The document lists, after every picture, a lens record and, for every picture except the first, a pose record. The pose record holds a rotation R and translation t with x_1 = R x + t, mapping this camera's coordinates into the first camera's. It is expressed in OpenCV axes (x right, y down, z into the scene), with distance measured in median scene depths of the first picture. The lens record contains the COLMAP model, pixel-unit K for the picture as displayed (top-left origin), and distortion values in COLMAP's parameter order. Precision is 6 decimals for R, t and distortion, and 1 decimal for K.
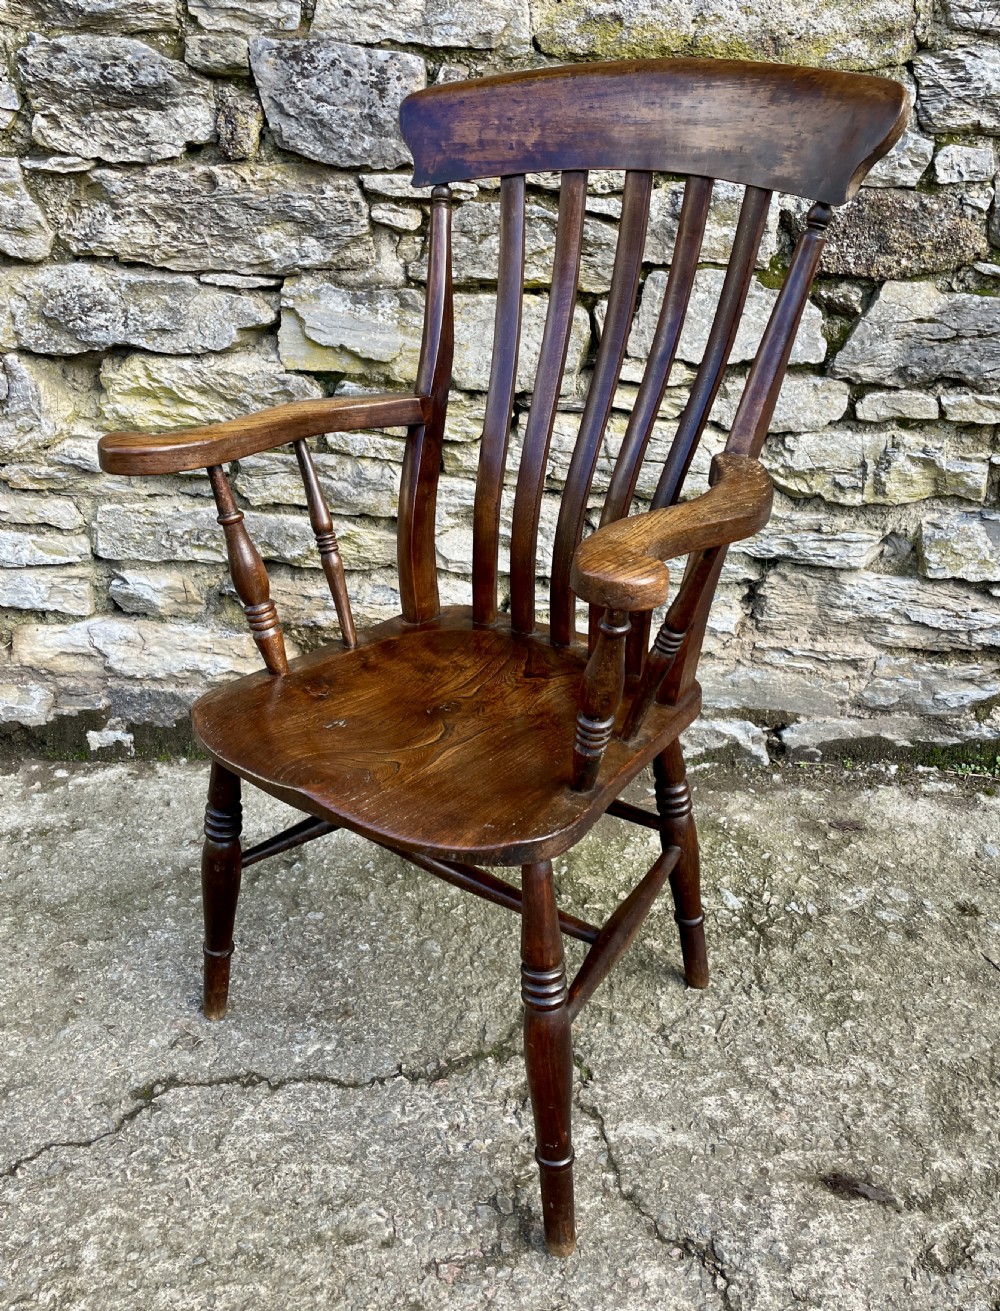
lens RADIAL K [[1138.7, 0, 532.7], [0, 1138.7, 606.8], [0, 0, 1]] dist [0.069709, -0.082797]
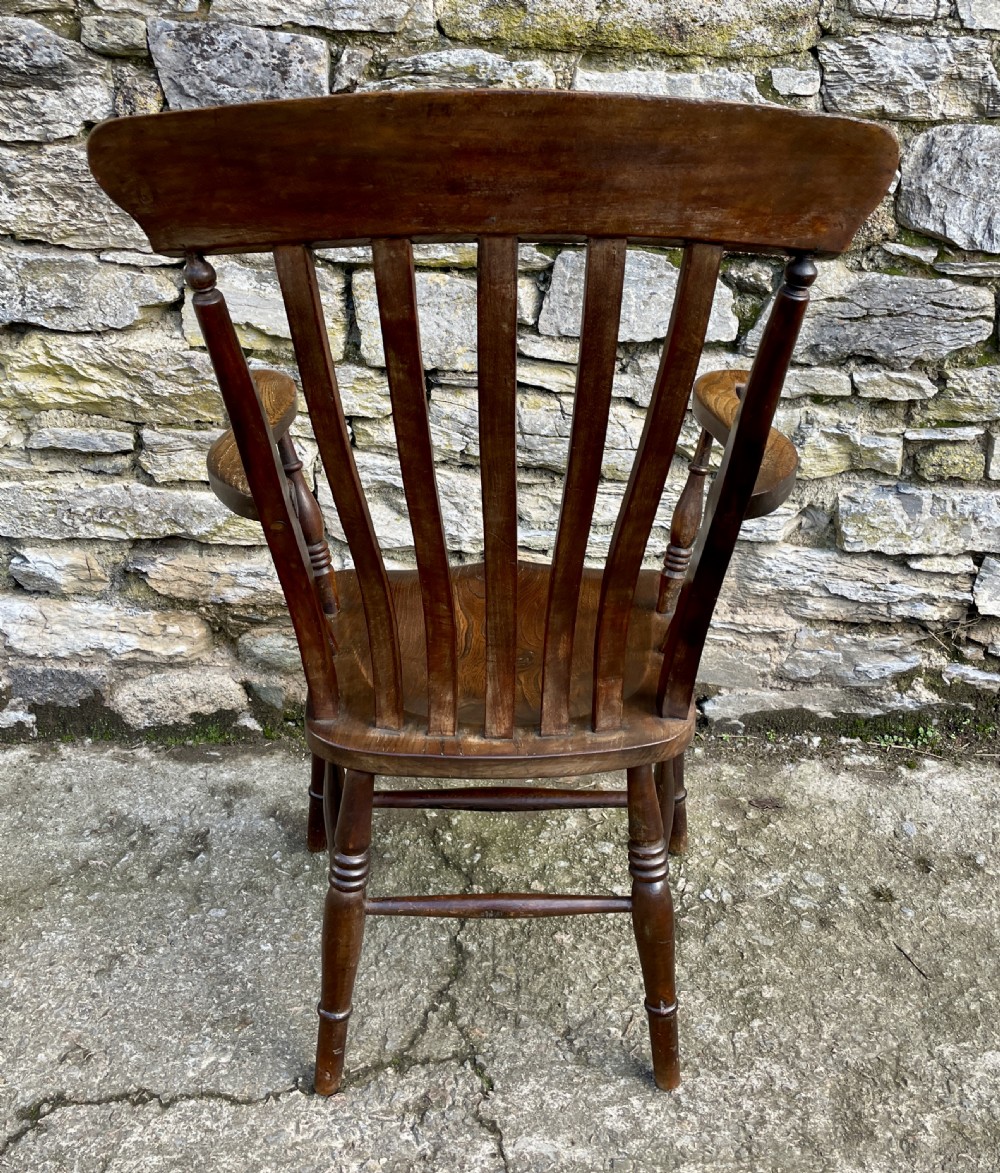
lens RADIAL K [[1183.7, 0, 525.6], [0, 1183.7, 501.9], [0, 0, 1]] dist [0.044733, 0.000000]
pose [[0.999556, -0.004400, 0.029475, 0.041783], [0.004798, 0.999899, -0.013415, -0.061821], [-0.029413, 0.013550, 0.999475, -0.022301]]
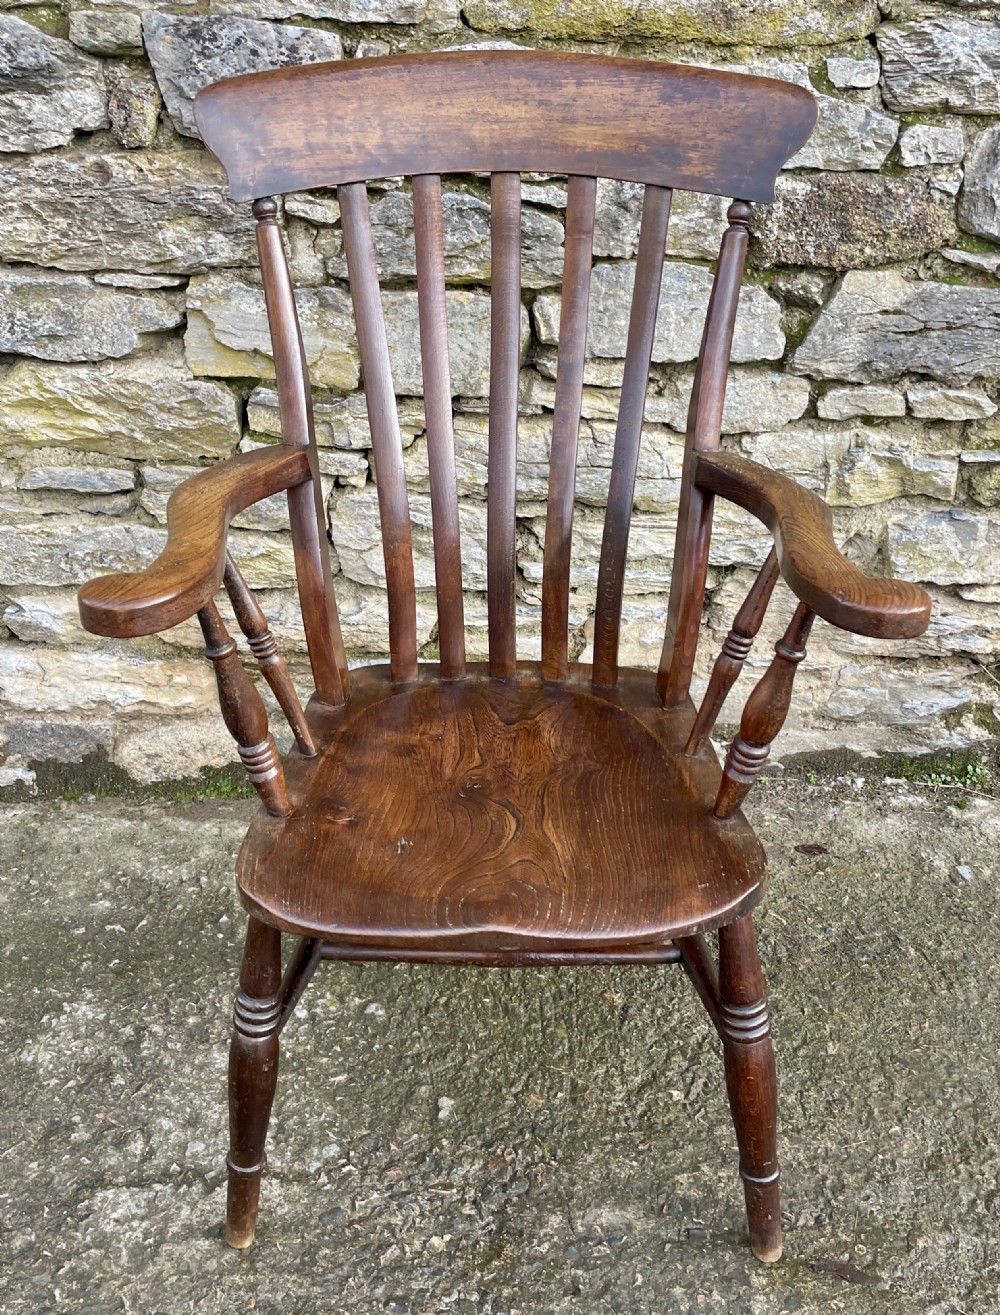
lens RADIAL K [[1230.7, 0, 506.2], [0, 1230.7, 589.0], [0, 0, 1]] dist [0.038704, 0.000000]
pose [[0.998803, -0.025342, 0.041845, -0.015009], [0.023762, 0.999002, 0.037820, -0.072997], [-0.042762, -0.036780, 0.998408, 0.011011]]
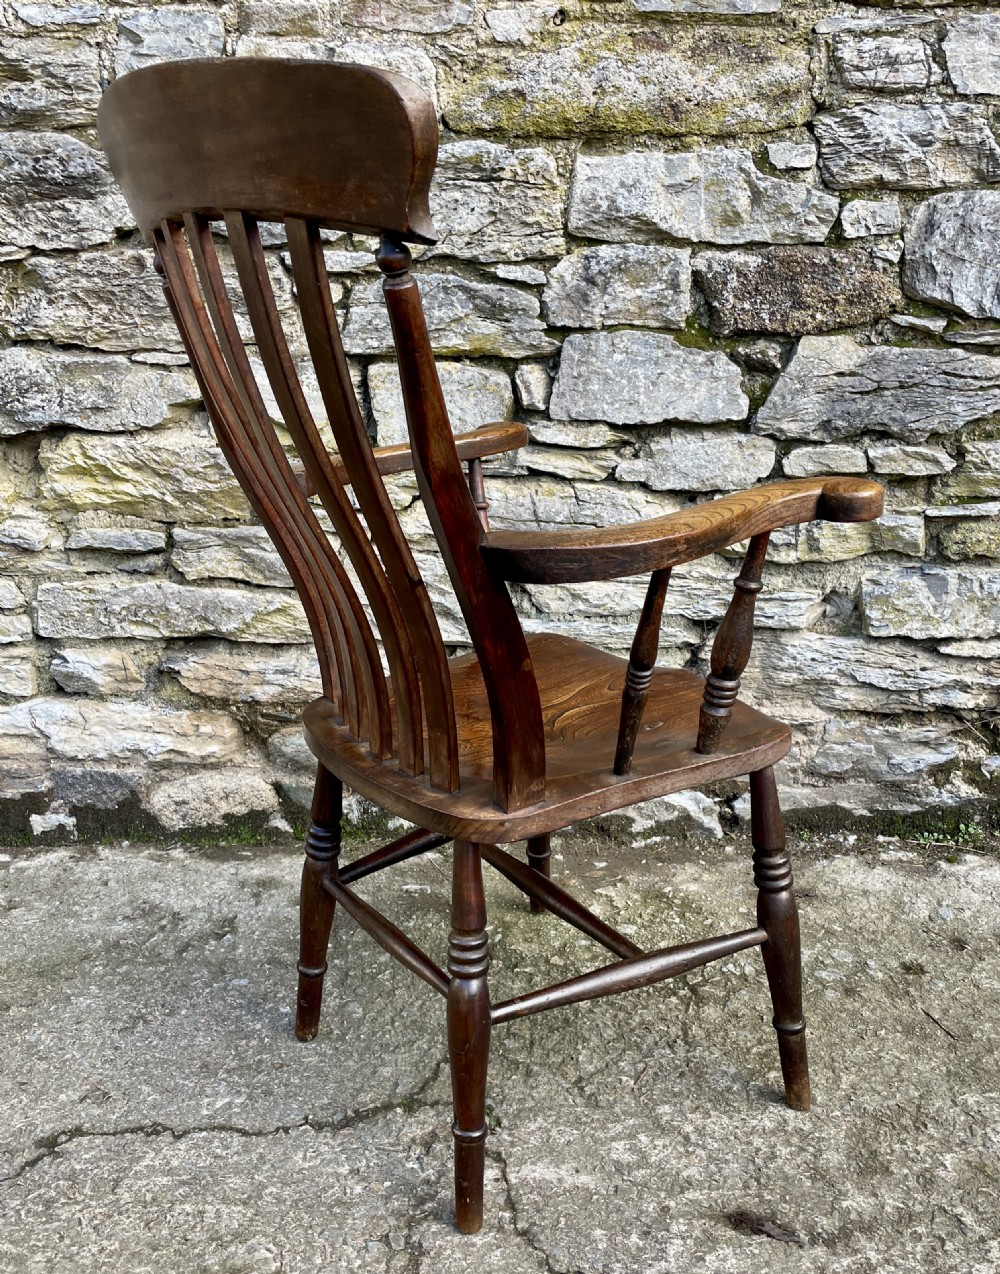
lens RADIAL K [[1215.4, 0, 512.2], [0, 1215.4, 655.2], [0, 0, 1]] dist [0.043850, 0.000000]
pose [[0.998516, -0.024858, -0.048447, 0.099102], [0.020680, 0.996175, -0.084902, 0.081500], [0.050372, 0.083774, 0.995211, -0.055032]]
